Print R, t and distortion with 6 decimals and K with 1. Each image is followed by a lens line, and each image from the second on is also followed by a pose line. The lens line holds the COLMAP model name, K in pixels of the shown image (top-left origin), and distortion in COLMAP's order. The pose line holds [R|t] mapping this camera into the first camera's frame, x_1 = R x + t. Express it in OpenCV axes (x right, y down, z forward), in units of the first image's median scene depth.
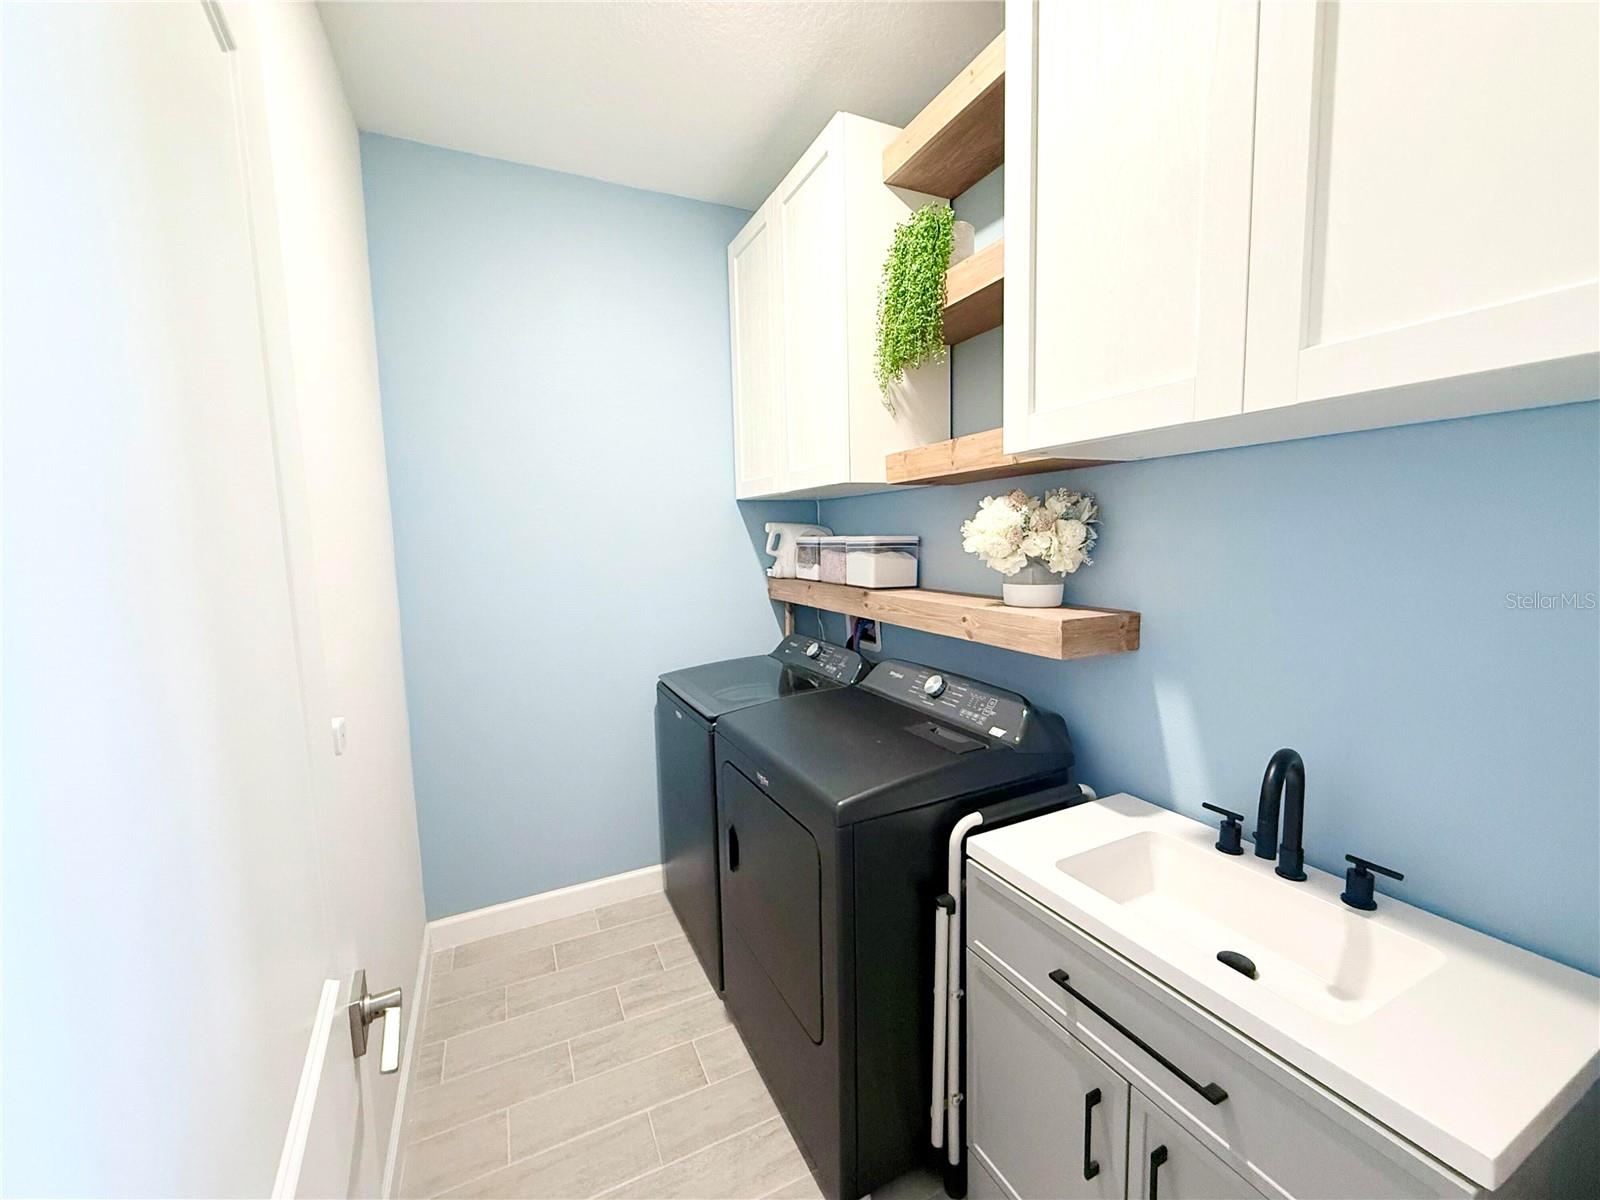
lens RADIAL K [[637.7, 0, 798.6], [0, 637.7, 599.0], [0, 0, 1]] dist [0.003052, -0.000930]
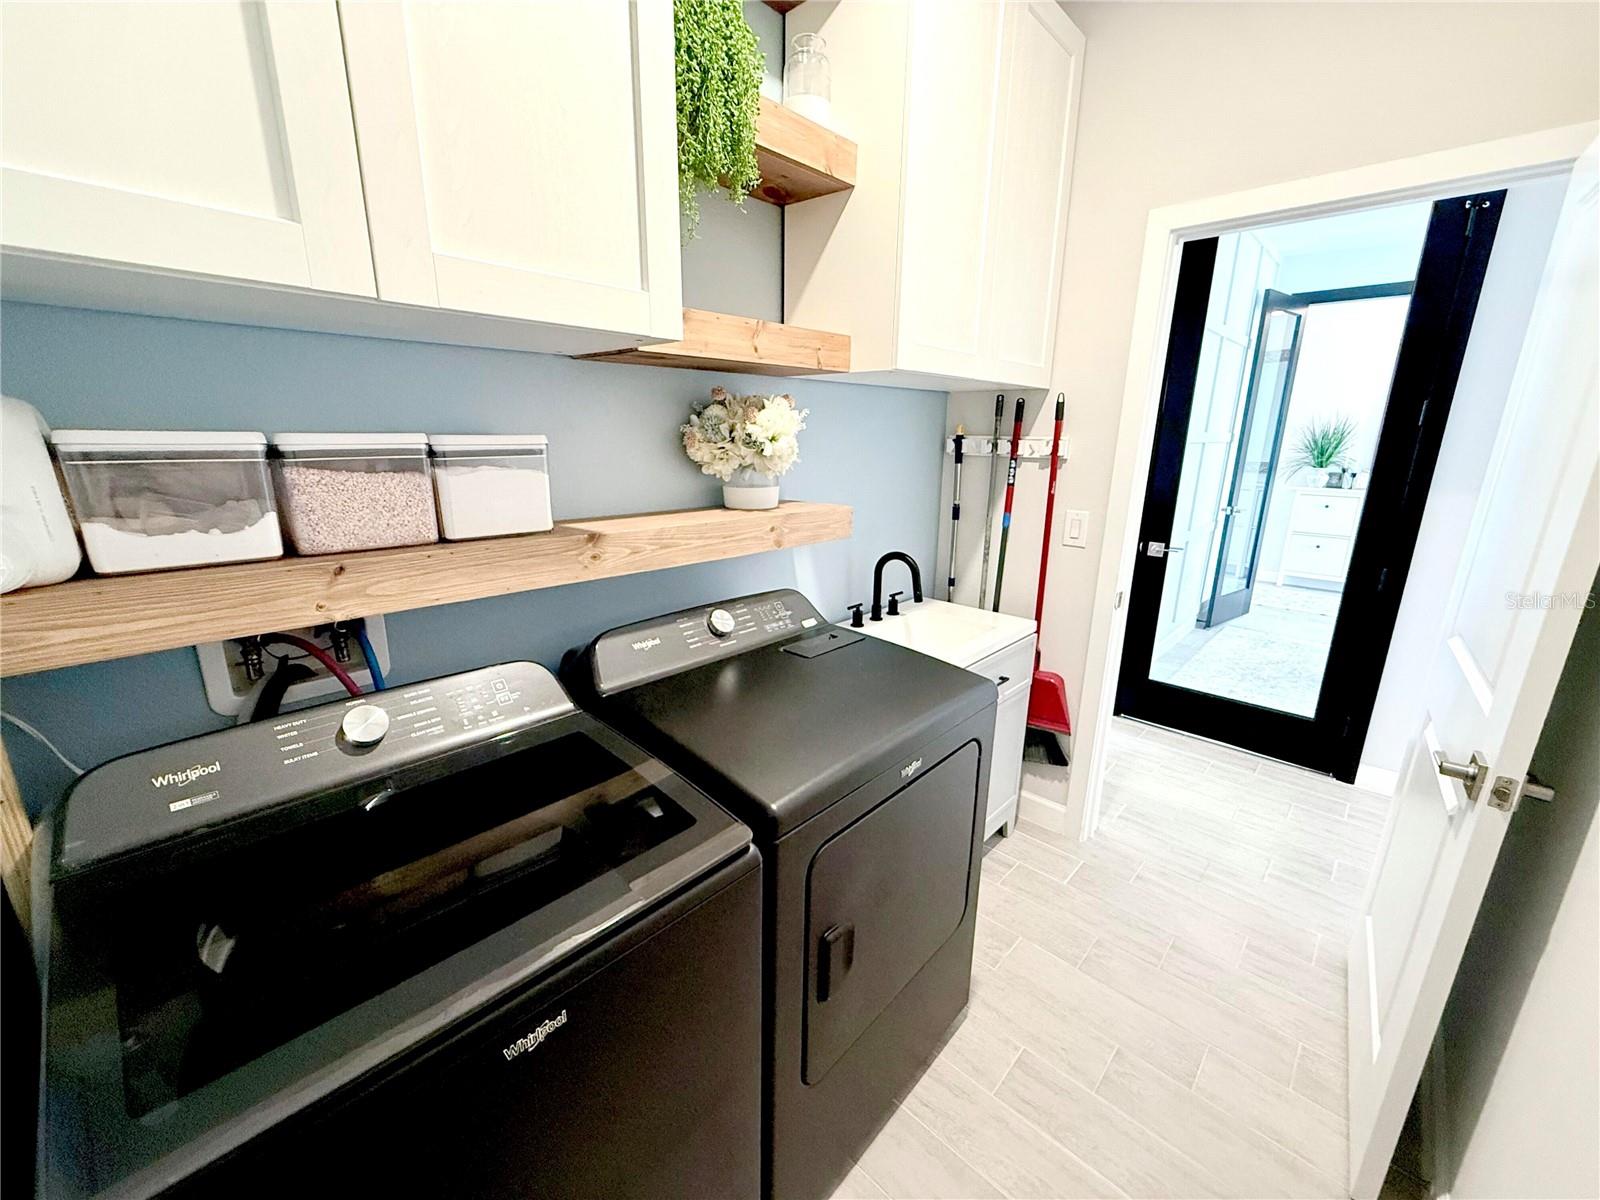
lens RADIAL K [[637.7, 0, 796.0], [0, 637.7, 603.6], [0, 0, 1]] dist [0.003052, -0.000930]
pose [[-0.362710, -0.219176, 0.905761, -0.577808], [0.089960, 0.959175, 0.268125, -0.102870], [-0.927550, 0.178734, -0.328185, 1.198660]]
